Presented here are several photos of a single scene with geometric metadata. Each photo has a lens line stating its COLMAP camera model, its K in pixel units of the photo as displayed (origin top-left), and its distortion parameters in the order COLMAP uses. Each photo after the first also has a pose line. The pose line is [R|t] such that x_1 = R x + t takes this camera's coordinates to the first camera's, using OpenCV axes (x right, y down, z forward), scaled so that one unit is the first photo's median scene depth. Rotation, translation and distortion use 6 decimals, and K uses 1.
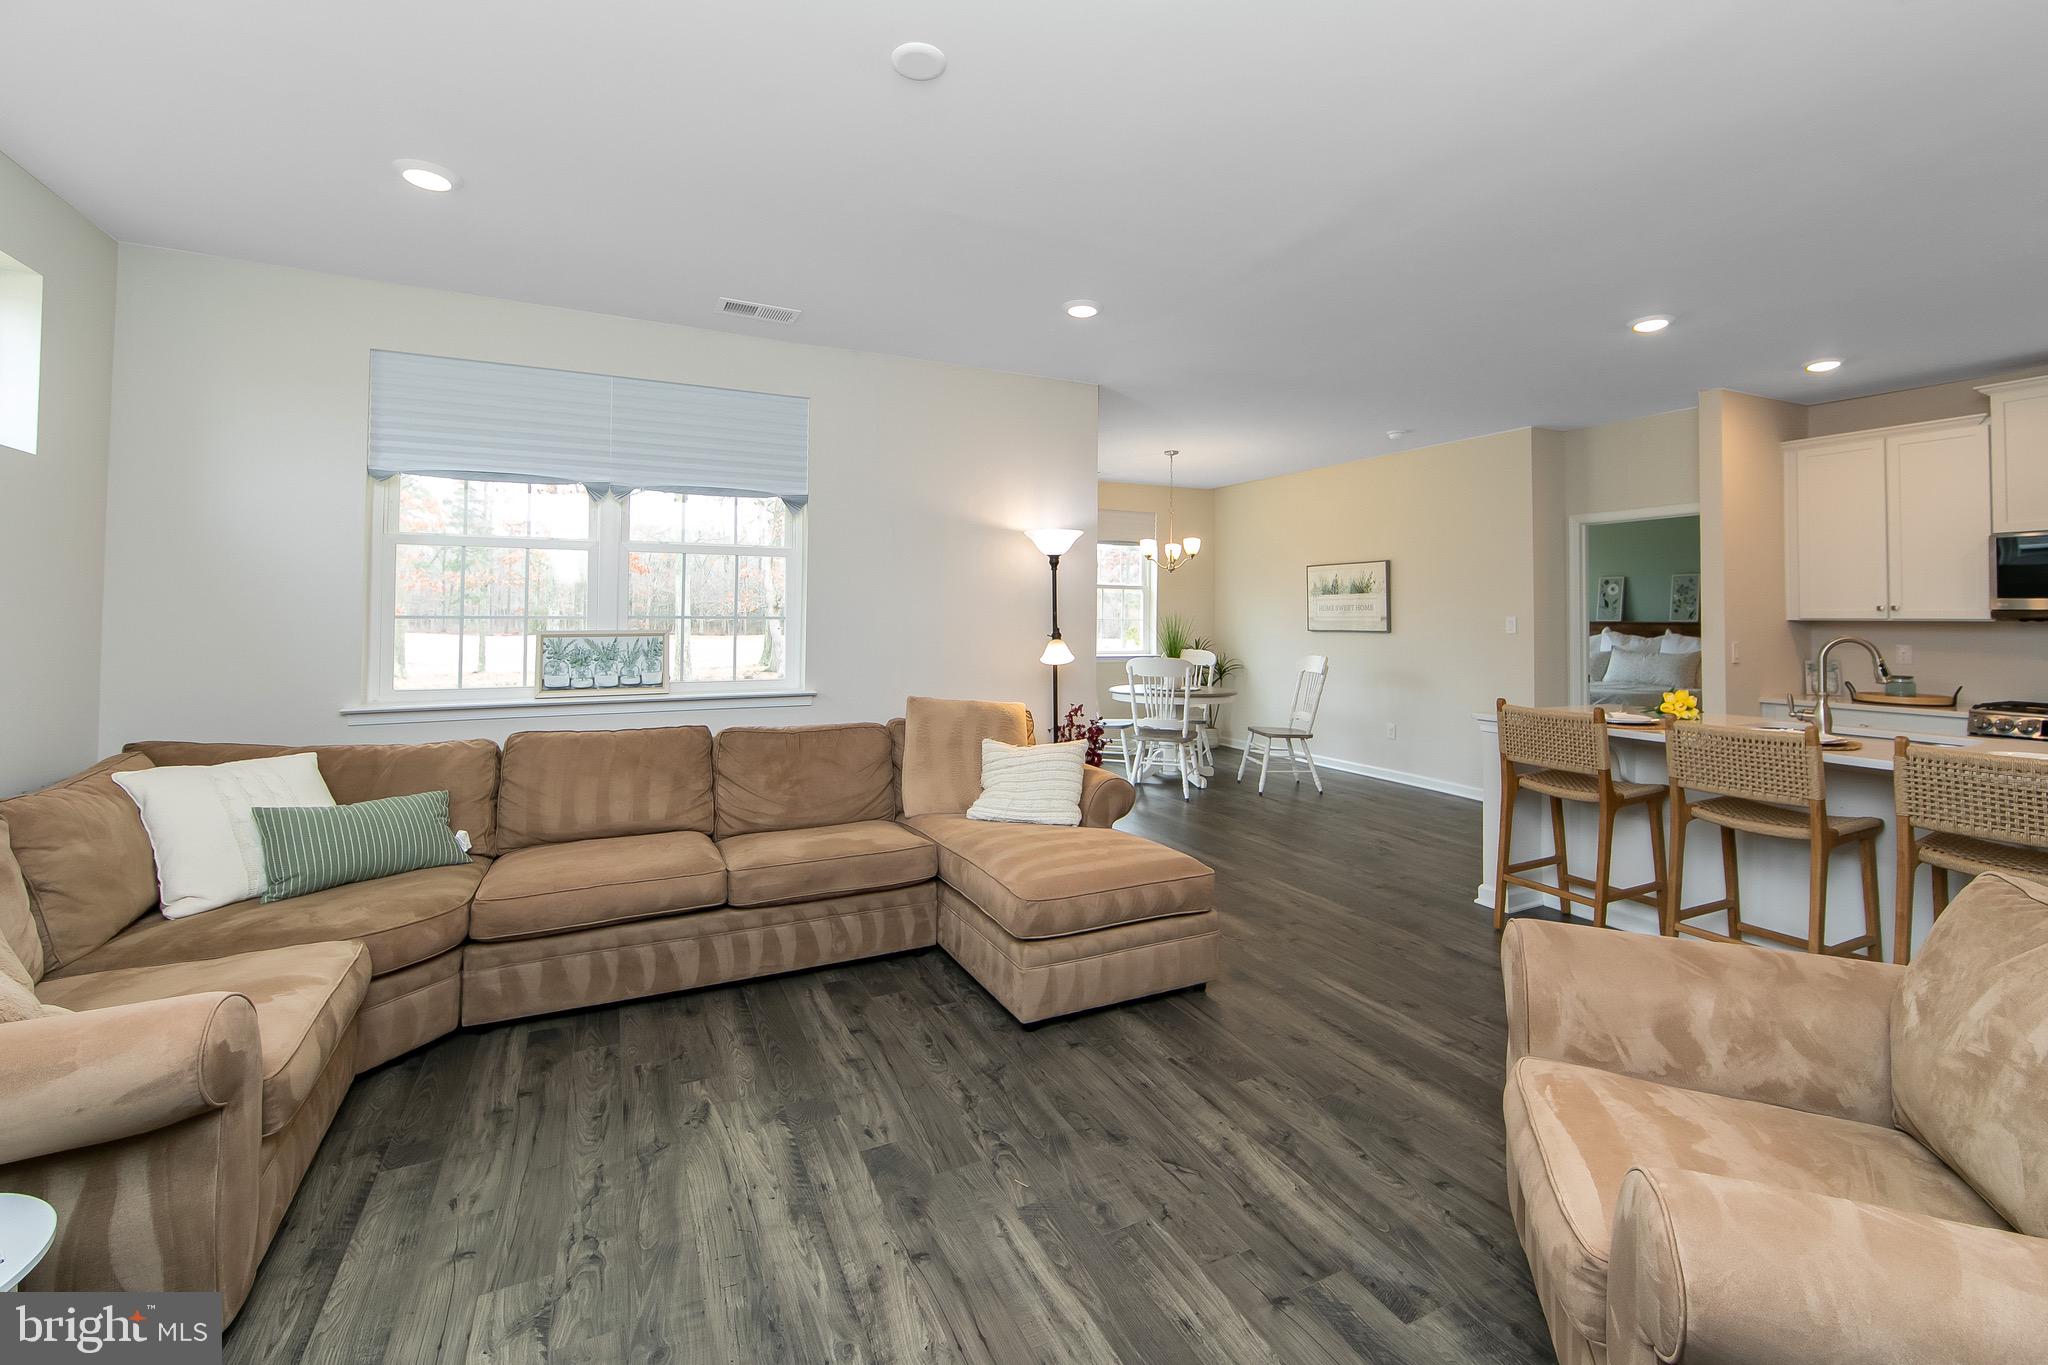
lens RADIAL K [[847.6, 0, 1061.4], [0, 847.6, 596.1], [0, 0, 1]] dist [-0.000265, 0.000056]
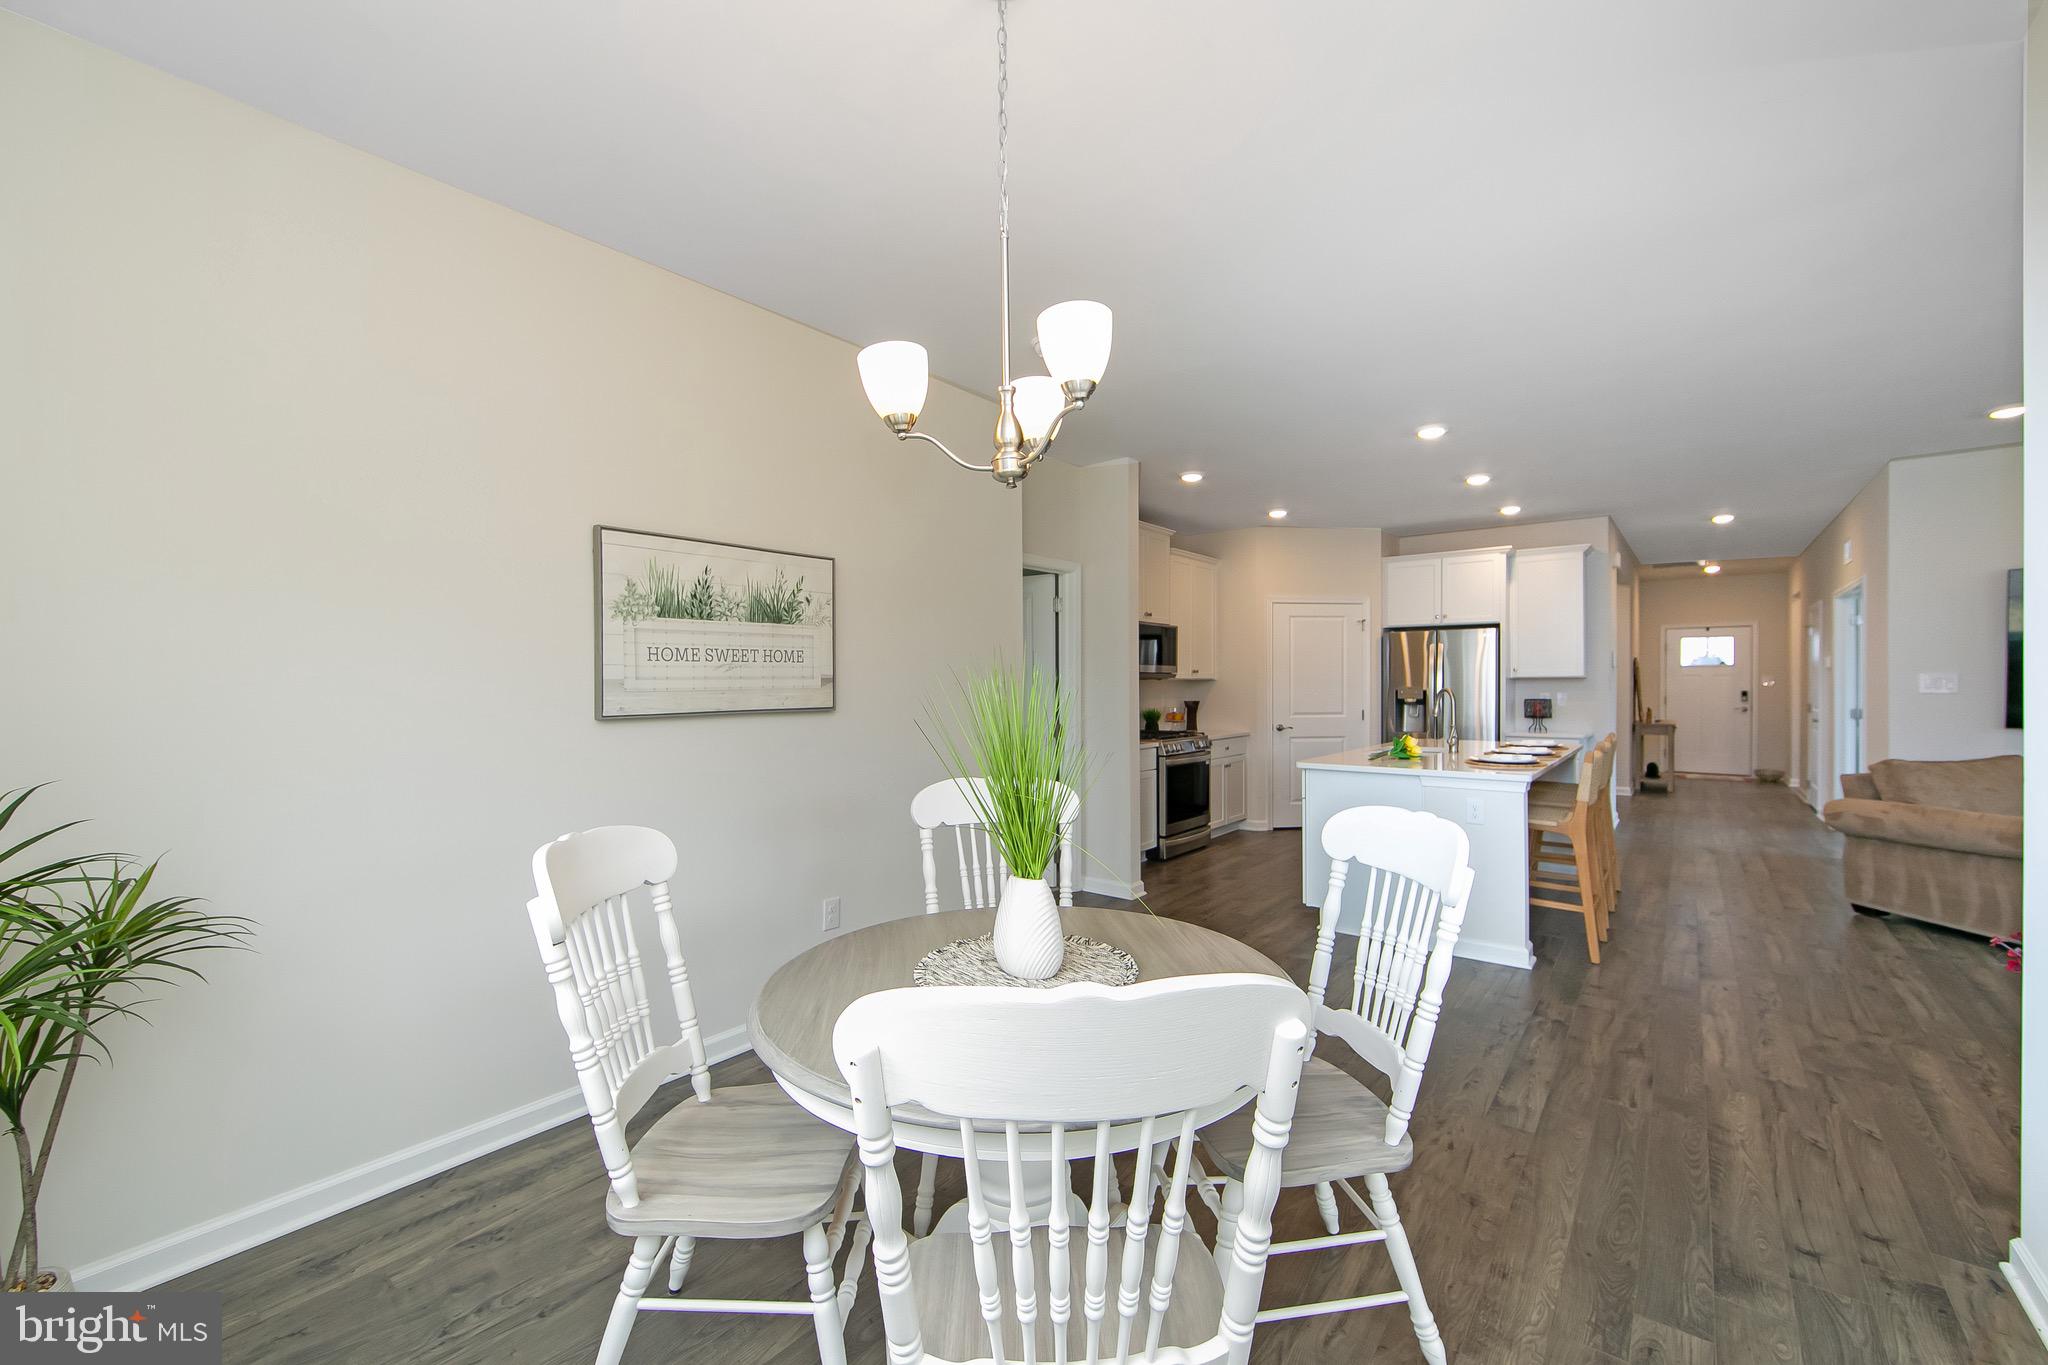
lens RADIAL K [[821.1, 0, 1024.0], [0, 821.1, 682.5], [0, 0, 1]] dist [-0.001846, -0.000193]
pose [[-0.394493, -0.004339, 0.918888, -0.162116], [-0.018657, 0.999821, -0.003289, 0.054123], [-0.918709, -0.018441, -0.394504, 2.184453]]
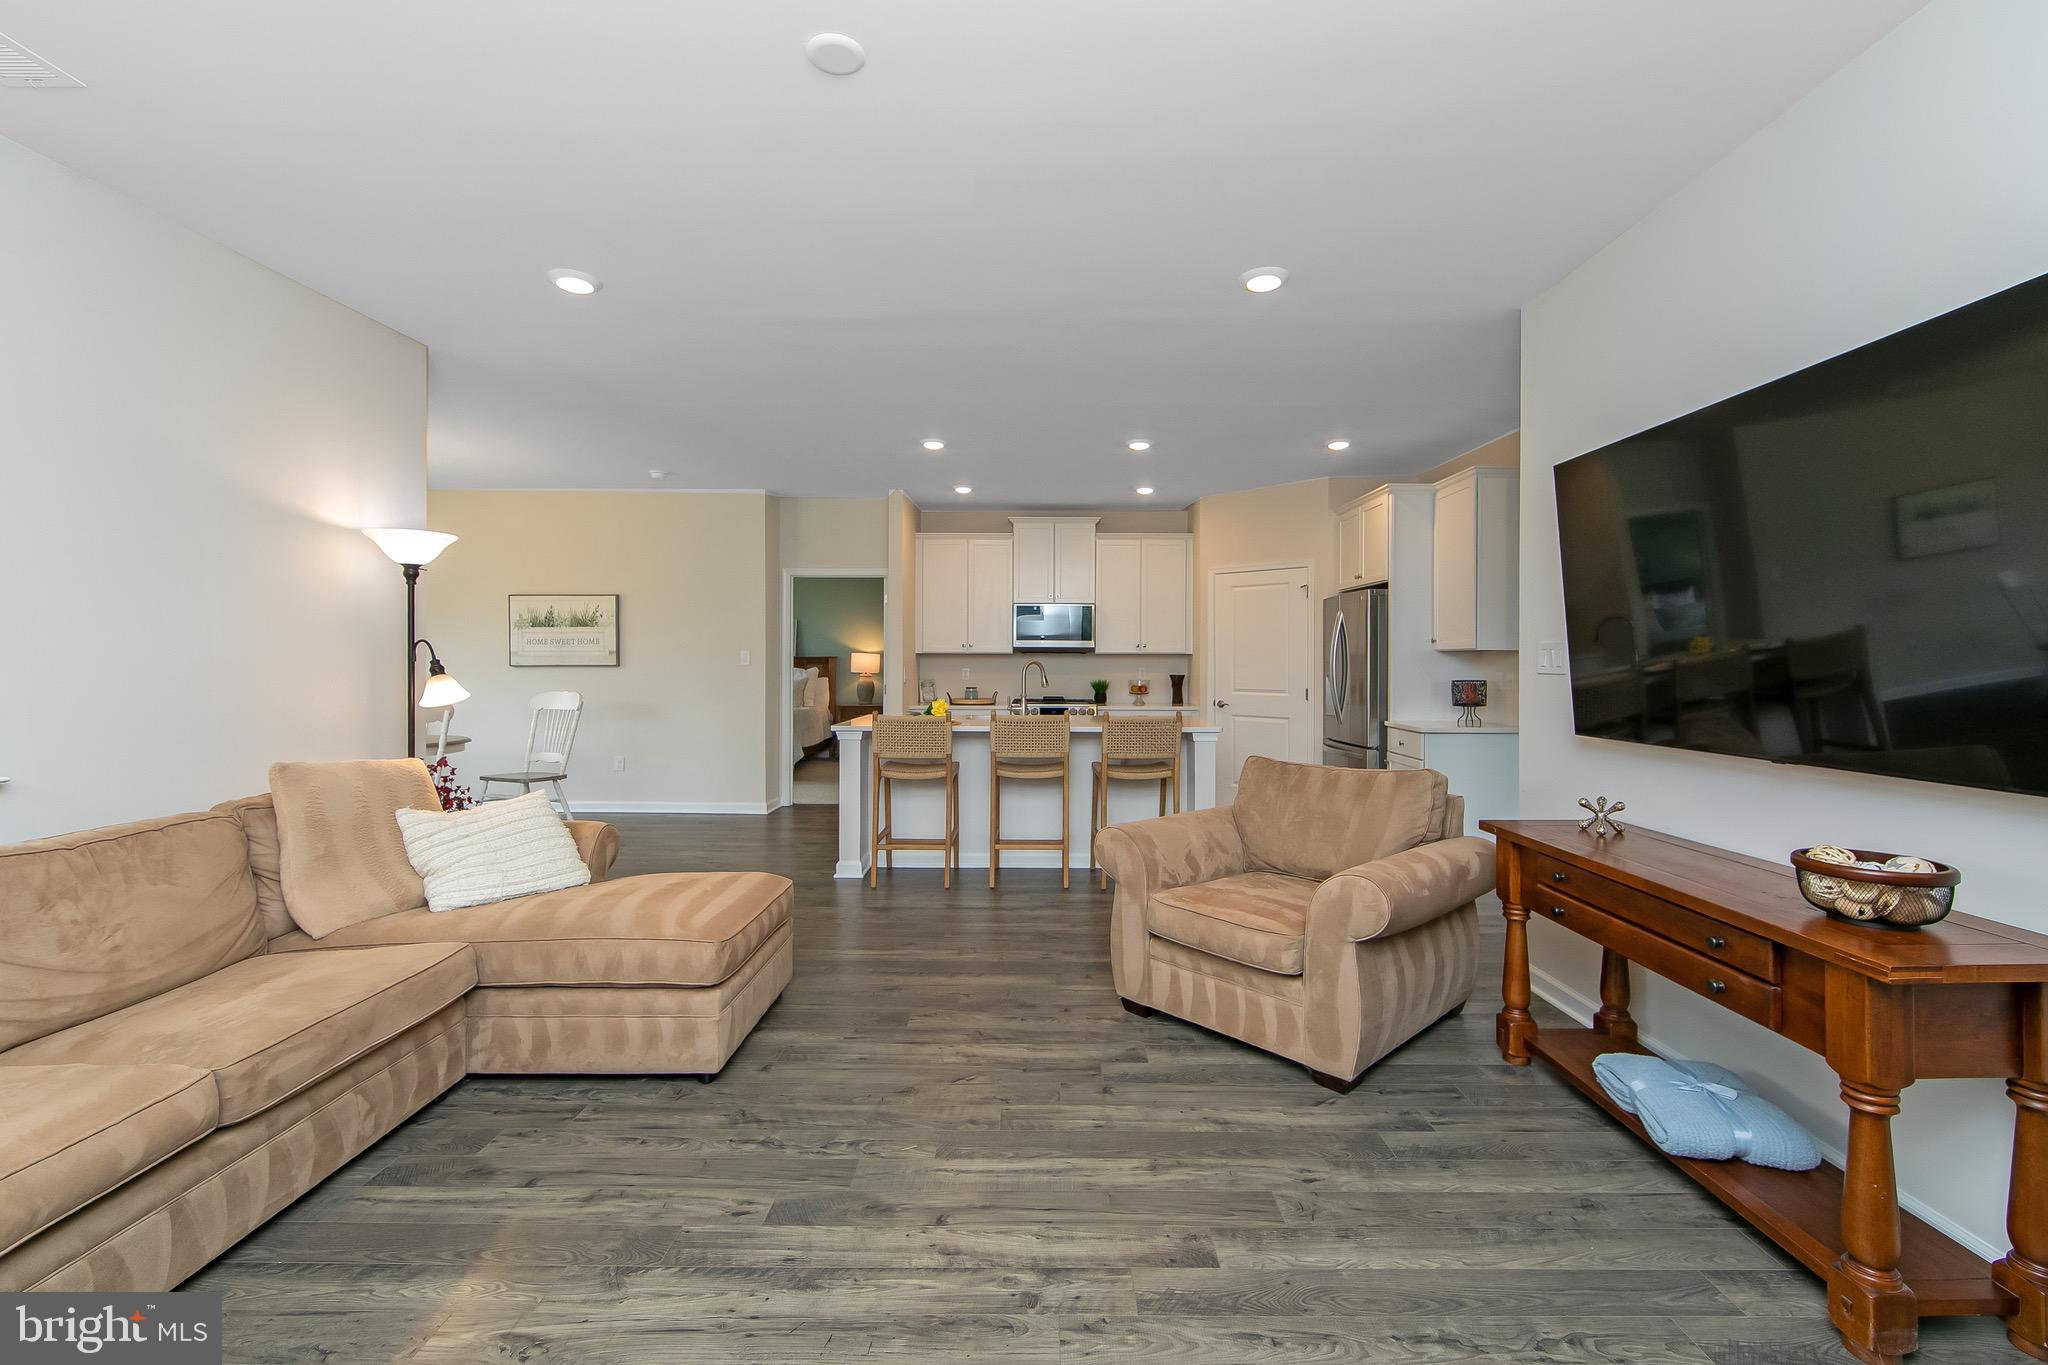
lens RADIAL K [[835.9, 0, 1024.0], [0, 835.9, 664.5], [0, 0, 1]] dist [-0.001690, -0.000115]
pose [[0.475917, -0.010527, 0.879427, -0.523419], [-0.020254, 0.999532, 0.022926, 0.016436], [-0.879257, -0.028723, 0.475481, 0.203447]]
